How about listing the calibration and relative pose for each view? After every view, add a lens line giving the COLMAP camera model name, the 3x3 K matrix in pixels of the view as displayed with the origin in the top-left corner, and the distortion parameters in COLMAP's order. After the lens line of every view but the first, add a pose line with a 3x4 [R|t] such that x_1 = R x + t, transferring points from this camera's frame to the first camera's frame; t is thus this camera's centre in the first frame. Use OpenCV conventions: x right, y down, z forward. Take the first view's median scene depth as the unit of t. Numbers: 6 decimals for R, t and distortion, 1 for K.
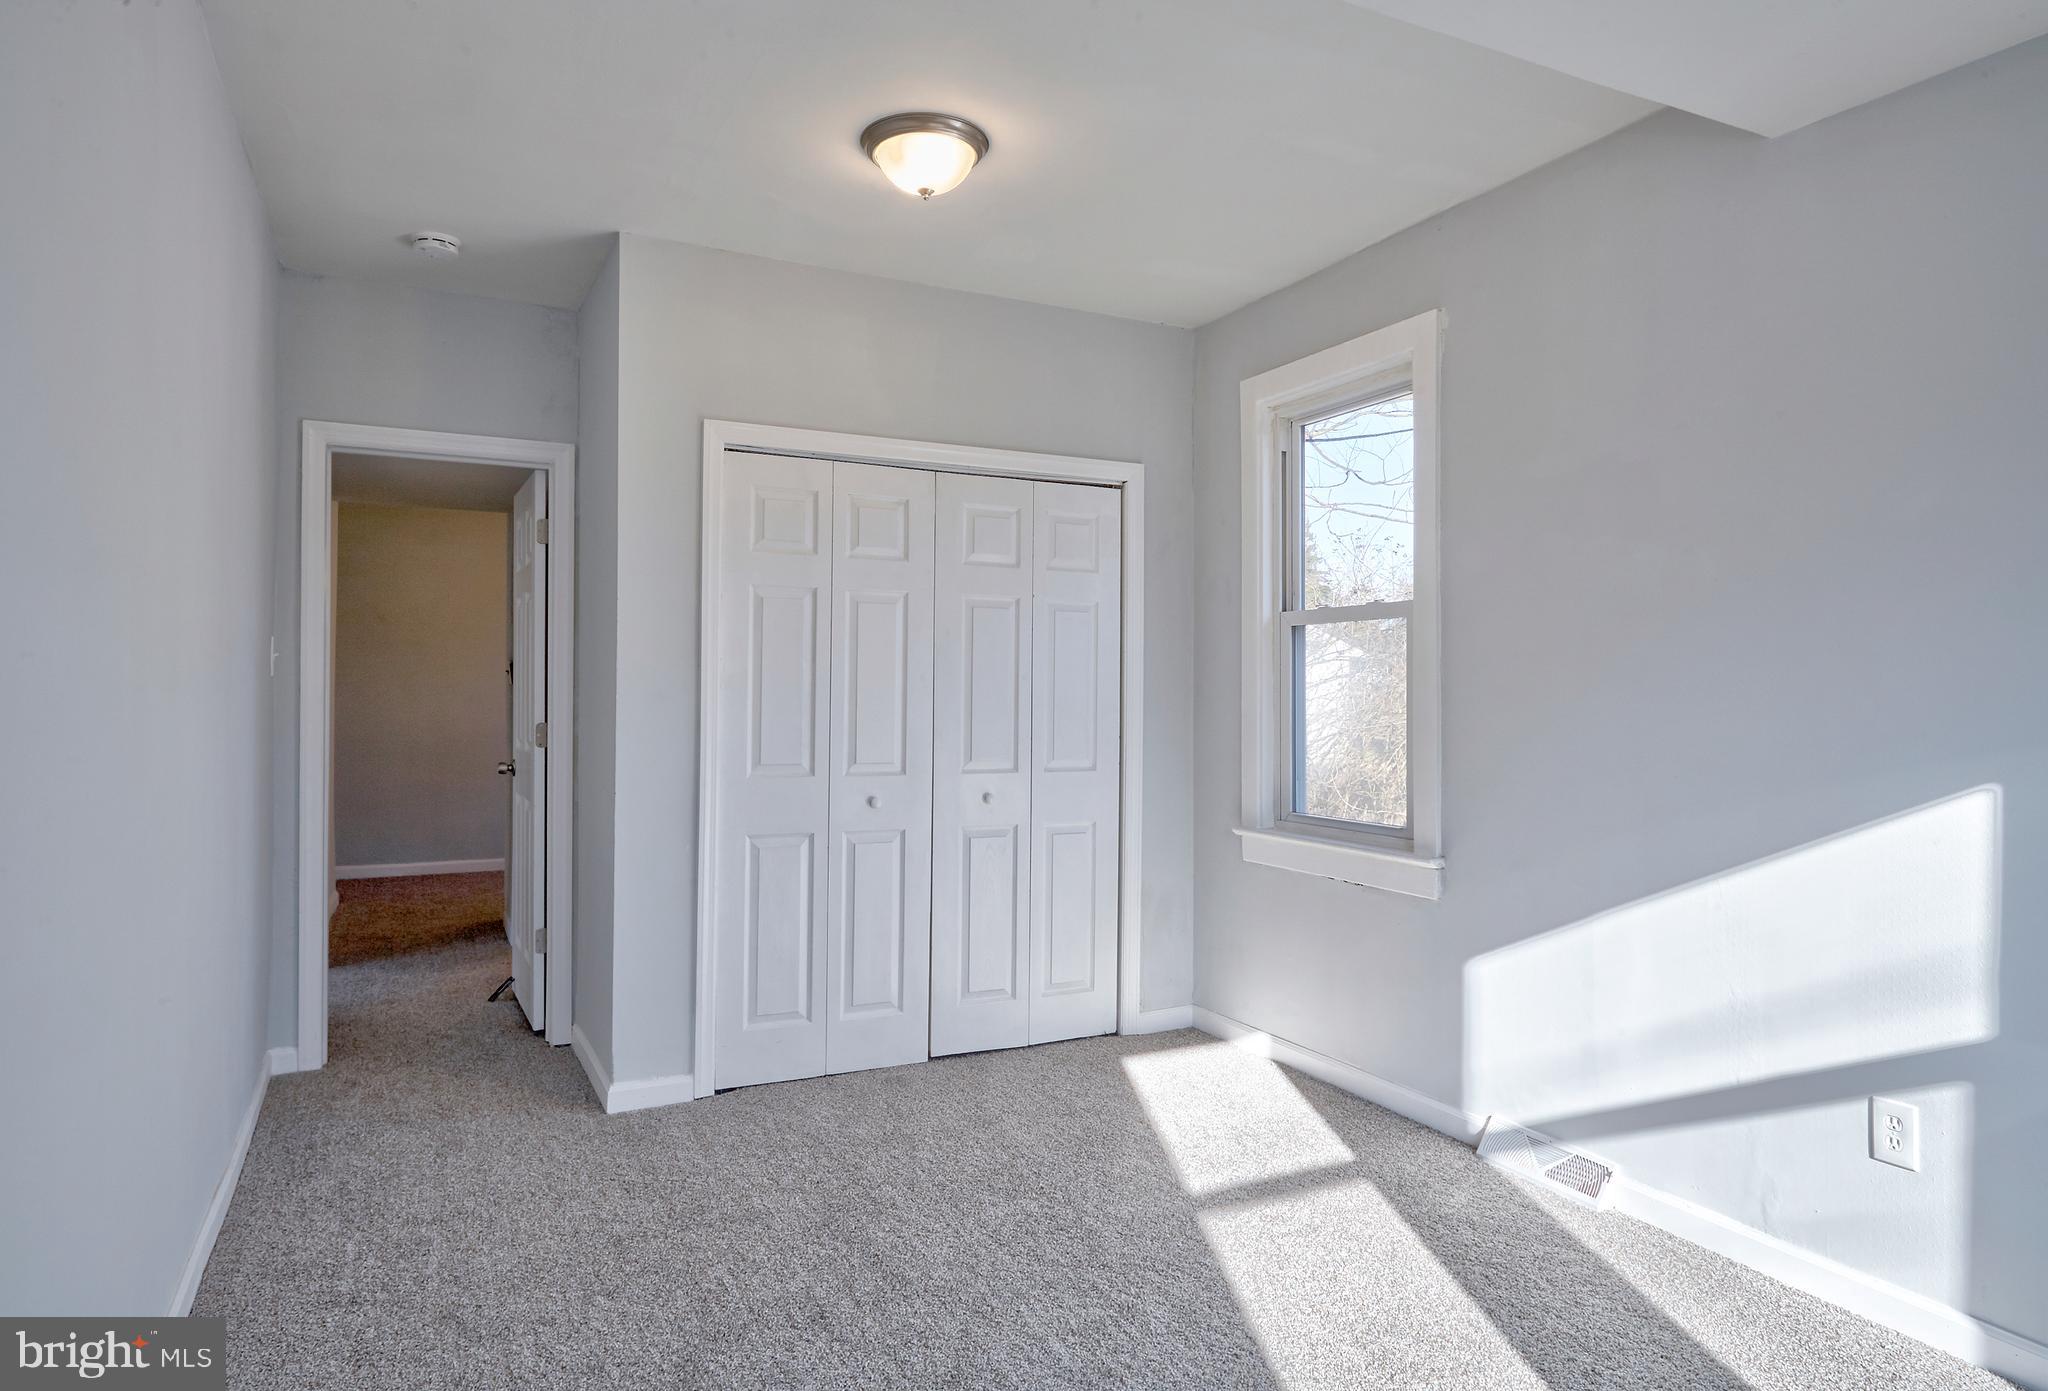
lens RADIAL K [[1195.5, 0, 1024.0], [0, 1195.5, 695.5], [0, 0, 1]] dist [0.002564, -0.001508]
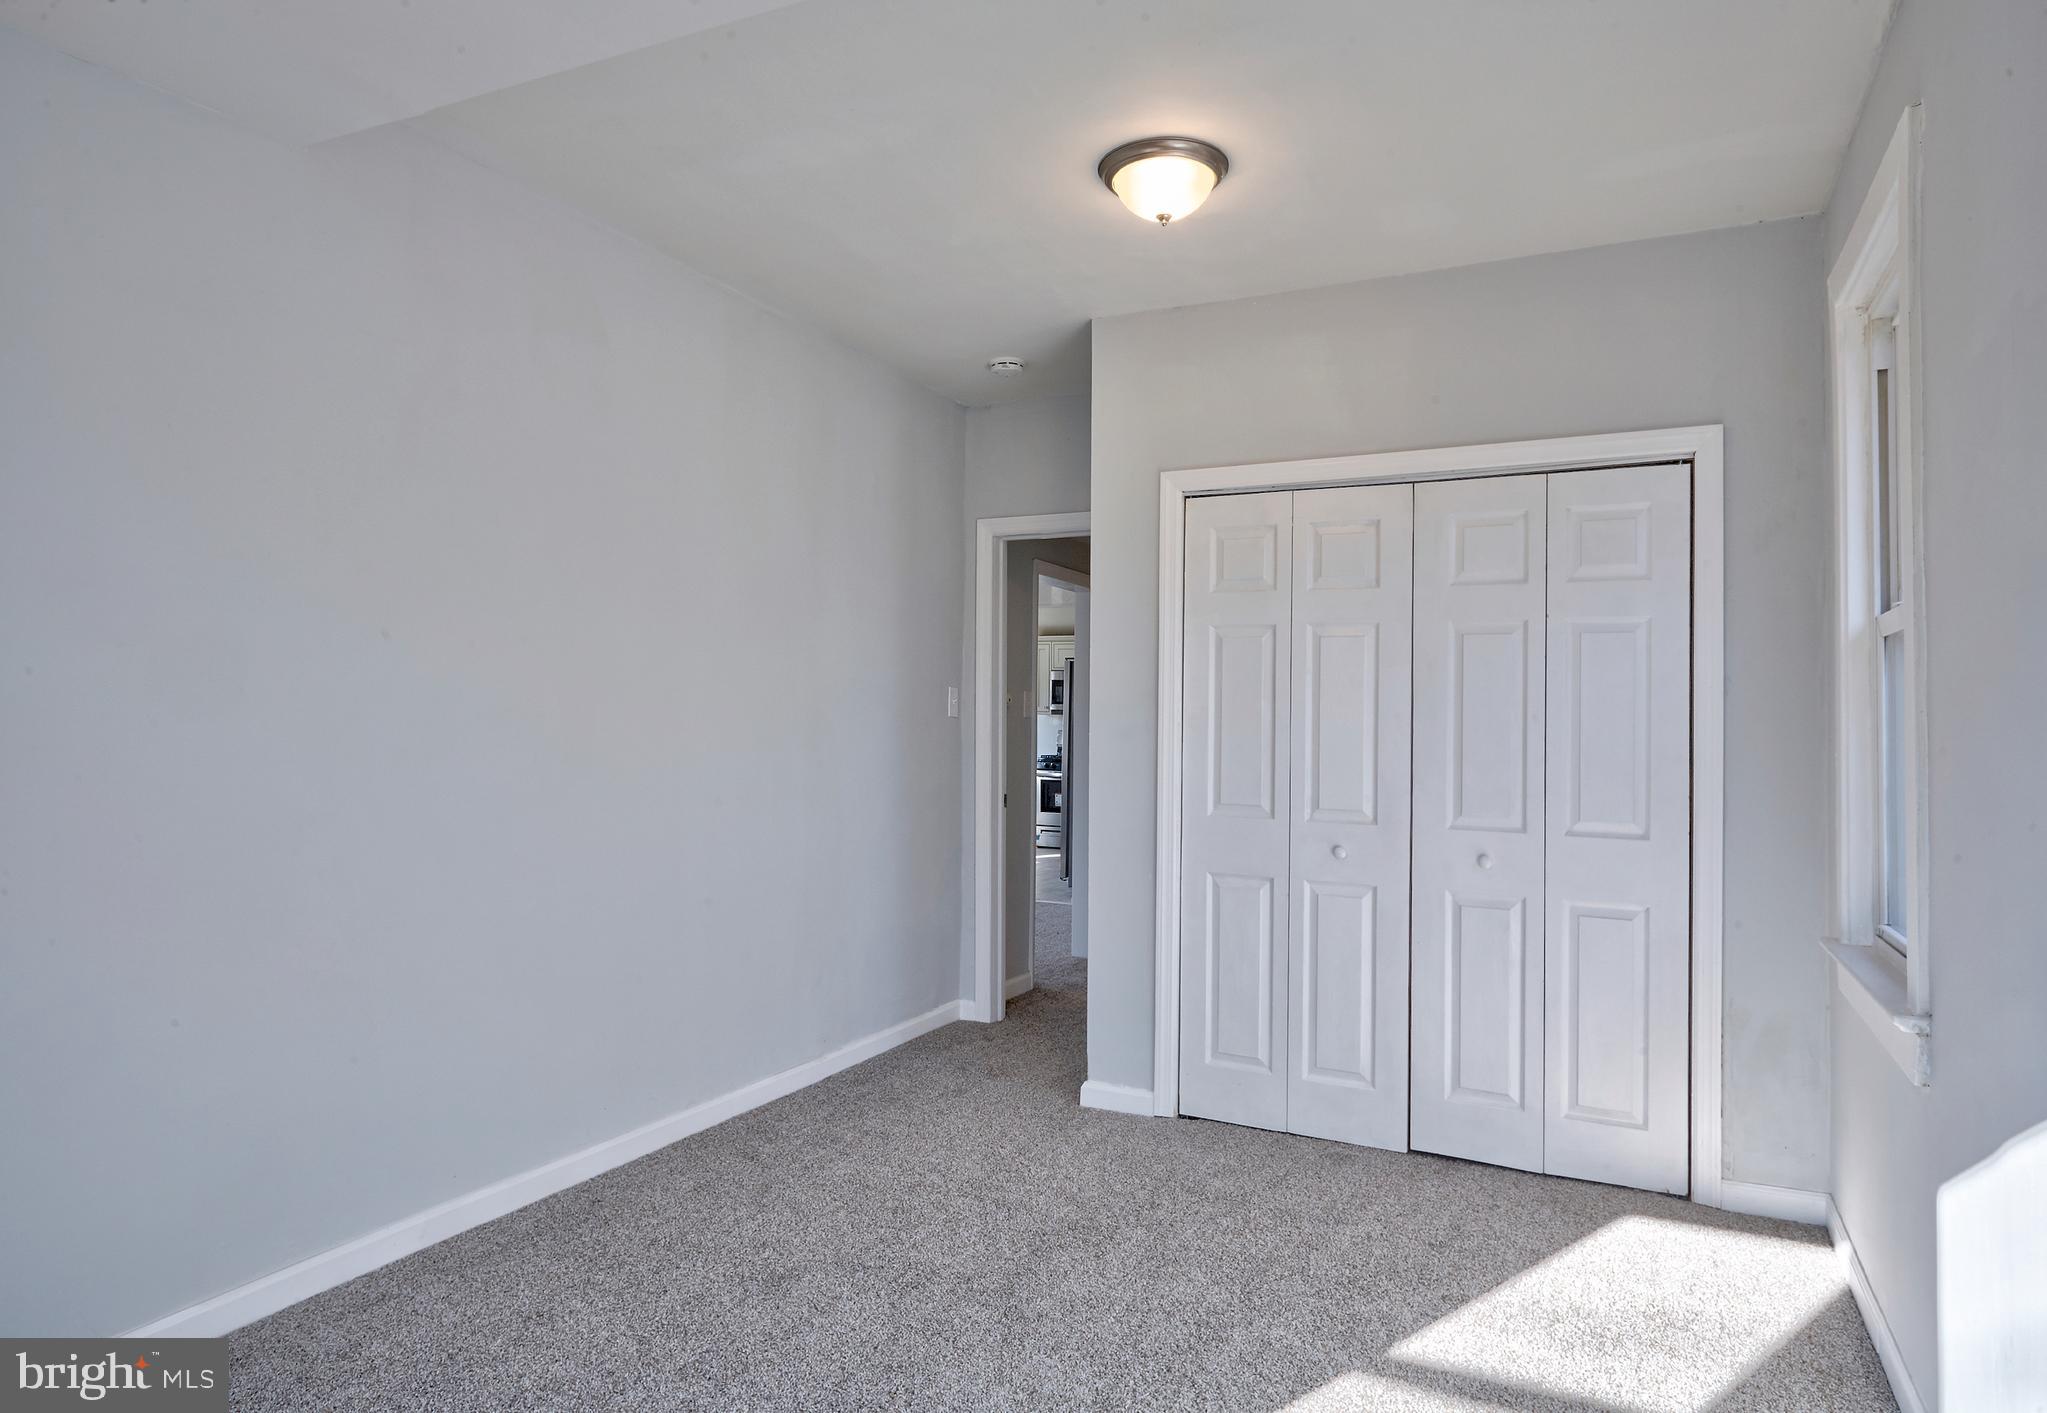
lens RADIAL K [[1231.7, 0, 1021.2], [0, 1231.7, 730.6], [0, 0, 1]] dist [0.001391, -0.001034]
pose [[0.600791, 0.006899, -0.799376, 0.498668], [-0.015233, 0.999880, -0.002819, 0.001808], [0.799261, 0.013870, 0.600824, 0.235942]]
